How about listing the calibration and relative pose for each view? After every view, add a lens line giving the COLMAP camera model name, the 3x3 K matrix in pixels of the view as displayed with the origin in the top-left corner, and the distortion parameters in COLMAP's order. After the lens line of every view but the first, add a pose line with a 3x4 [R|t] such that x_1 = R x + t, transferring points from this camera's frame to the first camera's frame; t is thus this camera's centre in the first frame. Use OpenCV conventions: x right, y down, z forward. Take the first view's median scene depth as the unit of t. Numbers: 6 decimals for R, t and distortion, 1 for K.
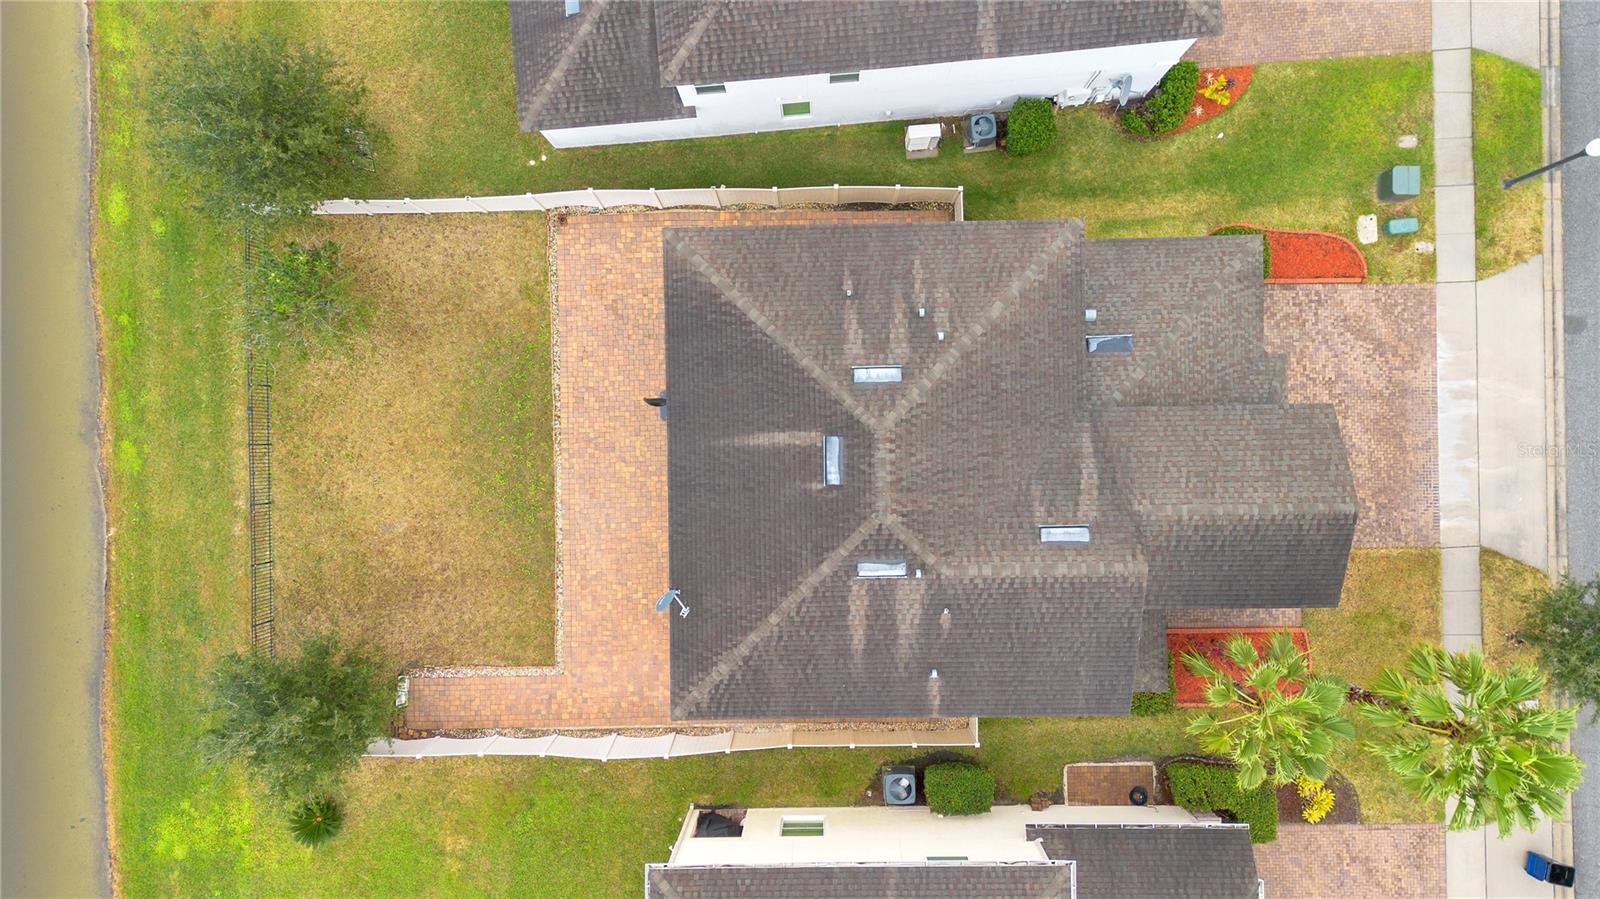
lens RADIAL K [[1116.1, 0, 800.0], [0, 1116.1, 449.5], [0, 0, 1]] dist [0.079243, -0.081728]
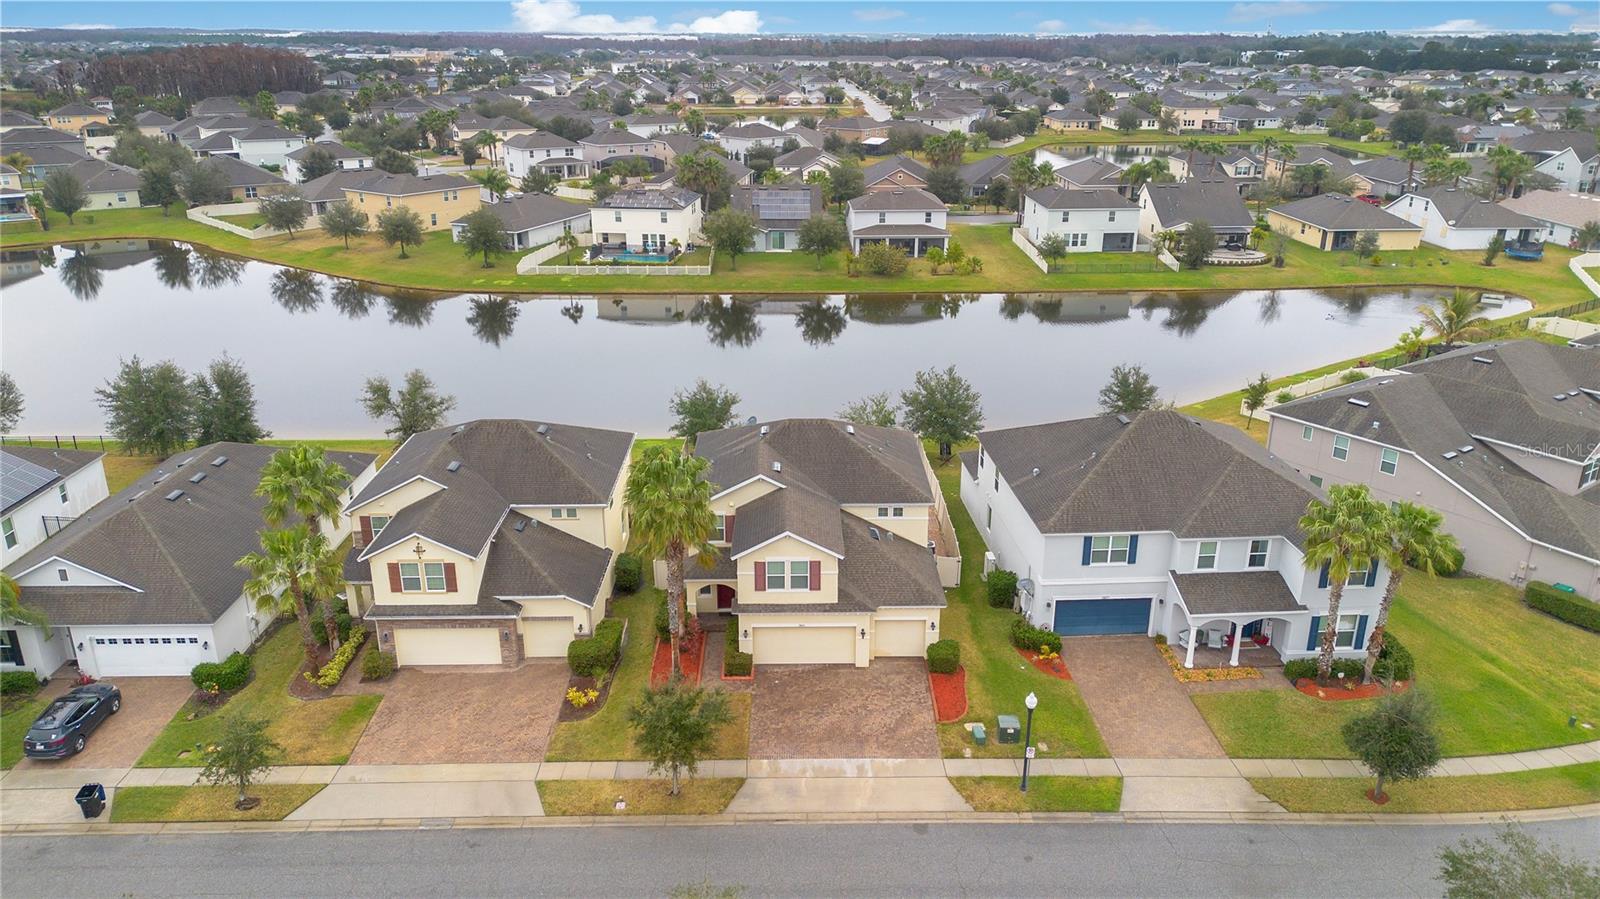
lens RADIAL K [[1116.1, 0, 800.0], [0, 1116.1, 449.5], [0, 0, 1]] dist [0.079243, -0.081728]
pose [[-0.009668, 0.356563, -0.934221, 1.689264], [-0.999770, -0.021349, 0.002198, 0.029271], [-0.019161, 0.934027, 0.356687, 0.175726]]
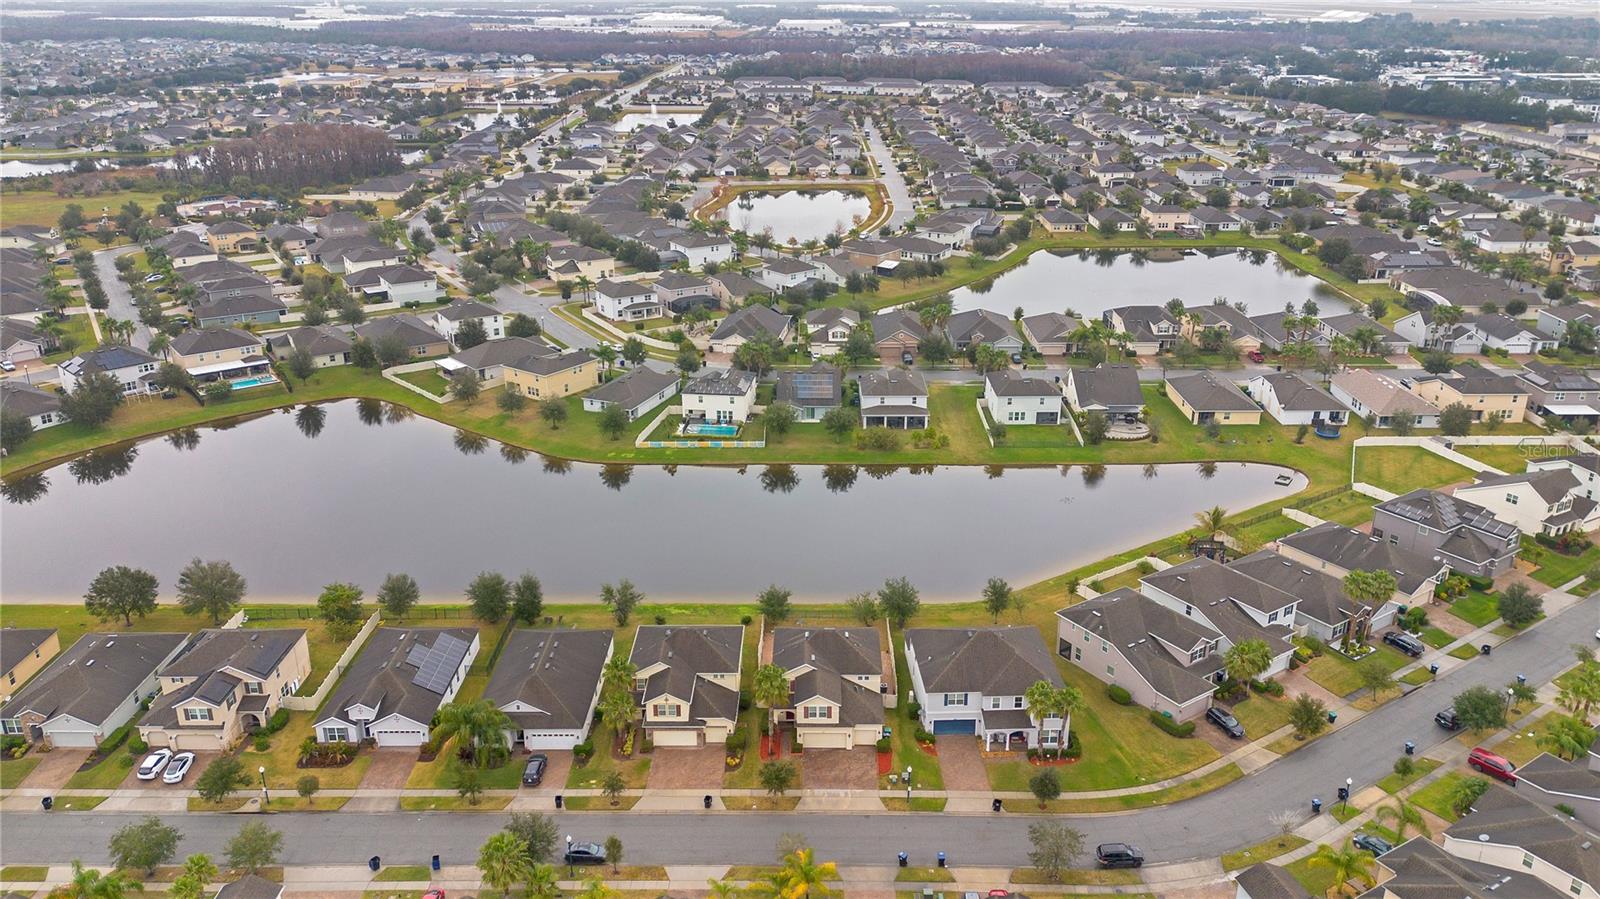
lens RADIAL K [[1174.9, 0, 800.0], [0, 1174.9, 449.5], [0, 0, 1]] dist [0.103624, -0.145120]
pose [[-0.032840, 0.368683, -0.928975, 3.538678], [-0.999313, -0.028061, 0.024190, 0.034462], [-0.017150, 0.929131, 0.369352, -1.292933]]
